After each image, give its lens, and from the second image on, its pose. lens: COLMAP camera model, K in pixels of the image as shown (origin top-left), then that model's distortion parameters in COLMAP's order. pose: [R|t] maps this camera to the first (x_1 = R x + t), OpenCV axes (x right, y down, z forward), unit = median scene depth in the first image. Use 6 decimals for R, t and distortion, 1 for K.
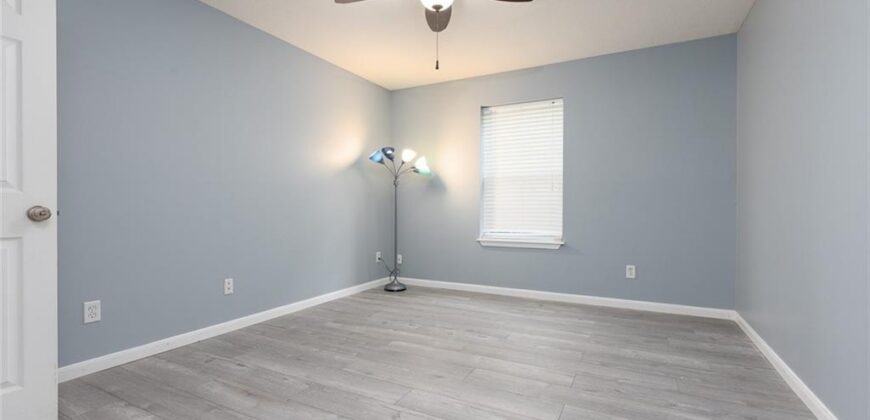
lens RADIAL K [[383.7, 0, 450.4], [0, 383.7, 205.1], [0, 0, 1]] dist [0.004724, -0.000694]
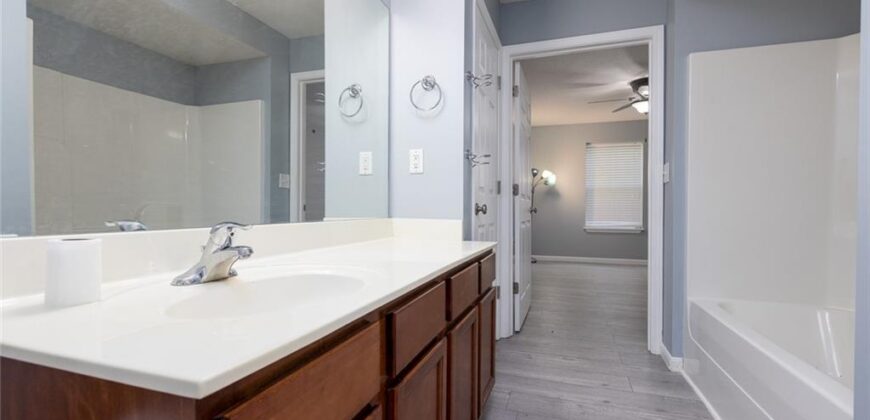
lens RADIAL K [[383.7, 0, 435.5], [0, 383.7, 208.8], [0, 0, 1]] dist [0.004724, -0.000694]
pose [[0.990956, 0.007872, 0.133956, -0.735744], [-0.009137, 0.999919, 0.008833, 0.002703], [-0.133876, -0.009977, 0.990948, -0.466442]]
